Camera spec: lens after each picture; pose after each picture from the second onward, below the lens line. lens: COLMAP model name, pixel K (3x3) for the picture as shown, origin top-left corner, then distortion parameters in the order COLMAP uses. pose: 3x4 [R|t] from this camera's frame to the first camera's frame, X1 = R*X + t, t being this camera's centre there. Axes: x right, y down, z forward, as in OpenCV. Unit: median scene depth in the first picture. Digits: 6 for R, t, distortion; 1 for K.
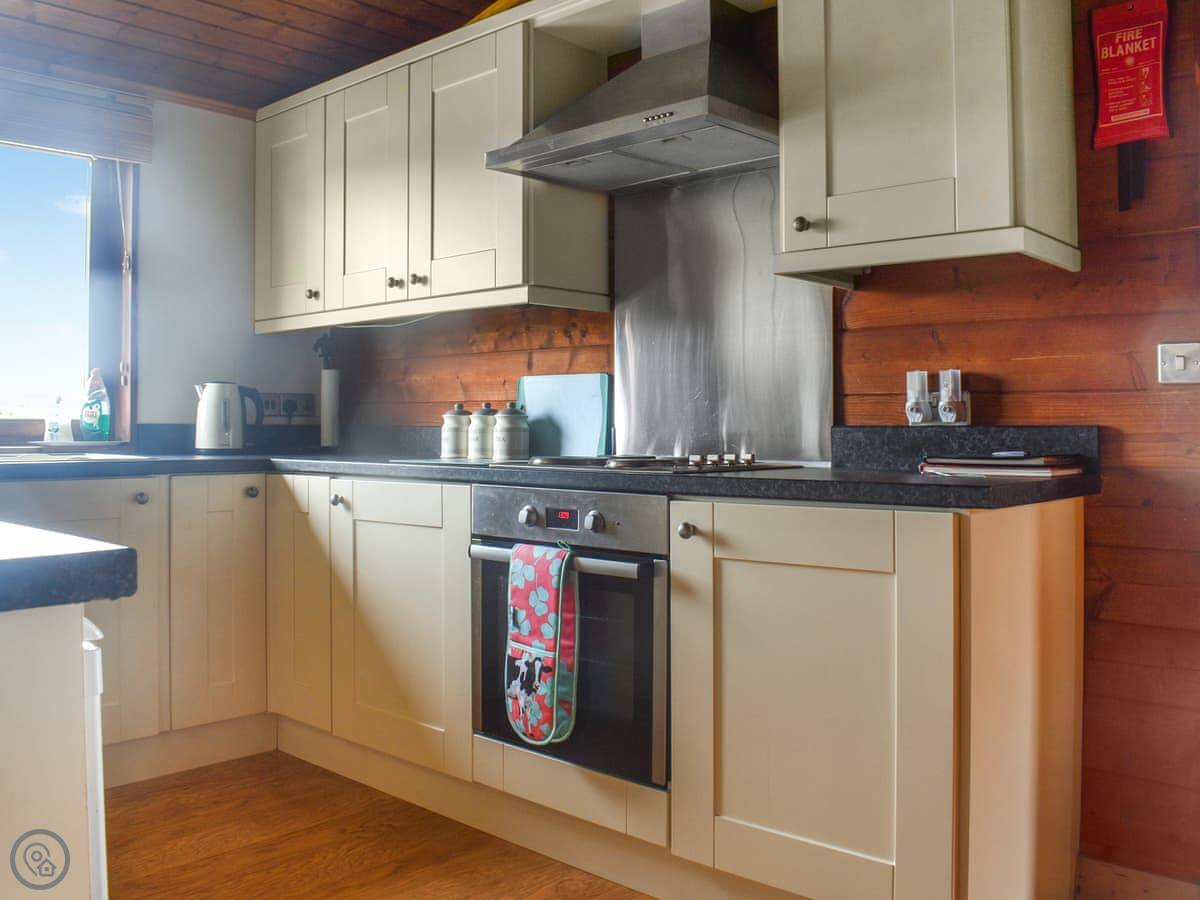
lens RADIAL K [[1065.8, 0, 600.0], [0, 1065.8, 450.0], [0, 0, 1]] dist [-0.078651, 0.004071]
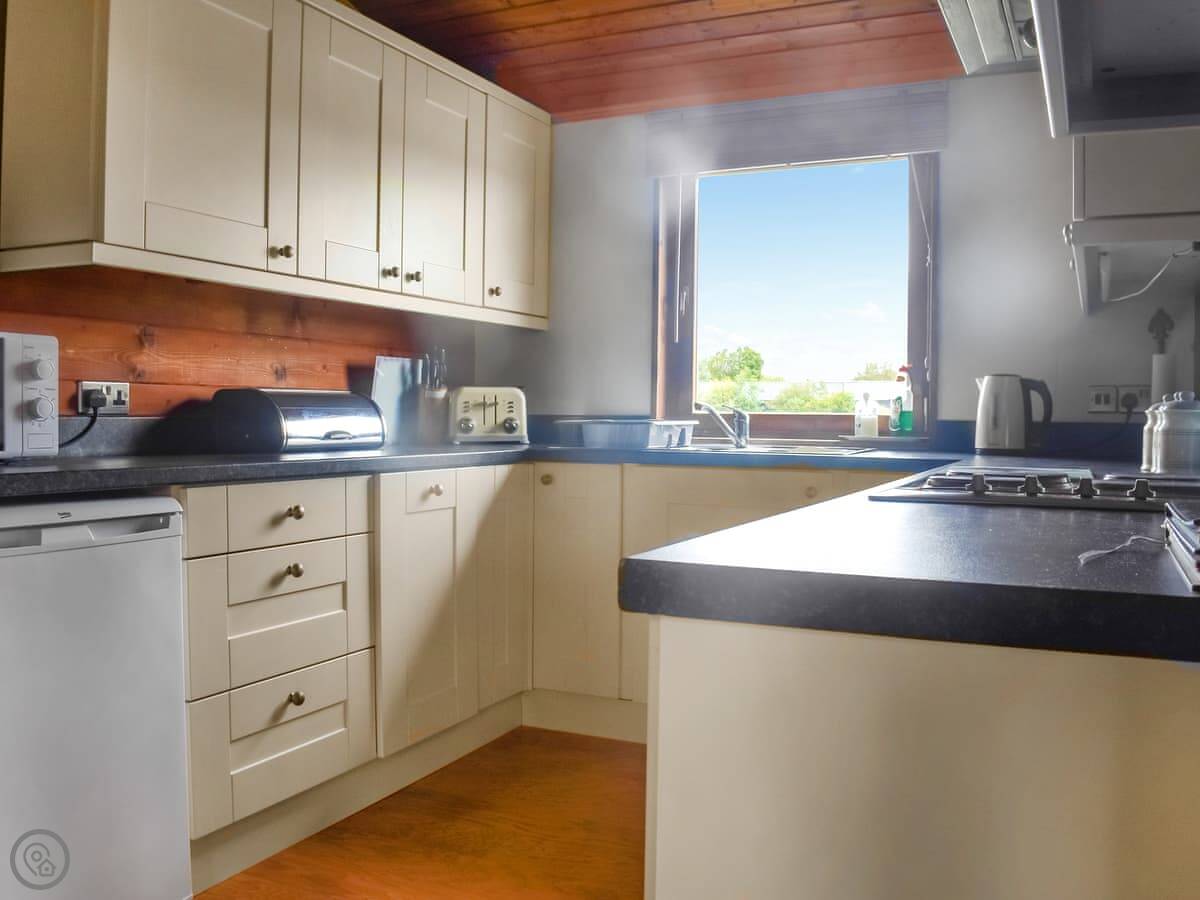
lens RADIAL K [[1065.8, 0, 600.0], [0, 1065.8, 450.0], [0, 0, 1]] dist [-0.078651, 0.004071]
pose [[0.297989, 0.030602, -0.954079, 0.408805], [-0.031333, 0.999261, 0.022265, -0.009691], [0.954055, 0.023260, 0.298728, 0.425486]]
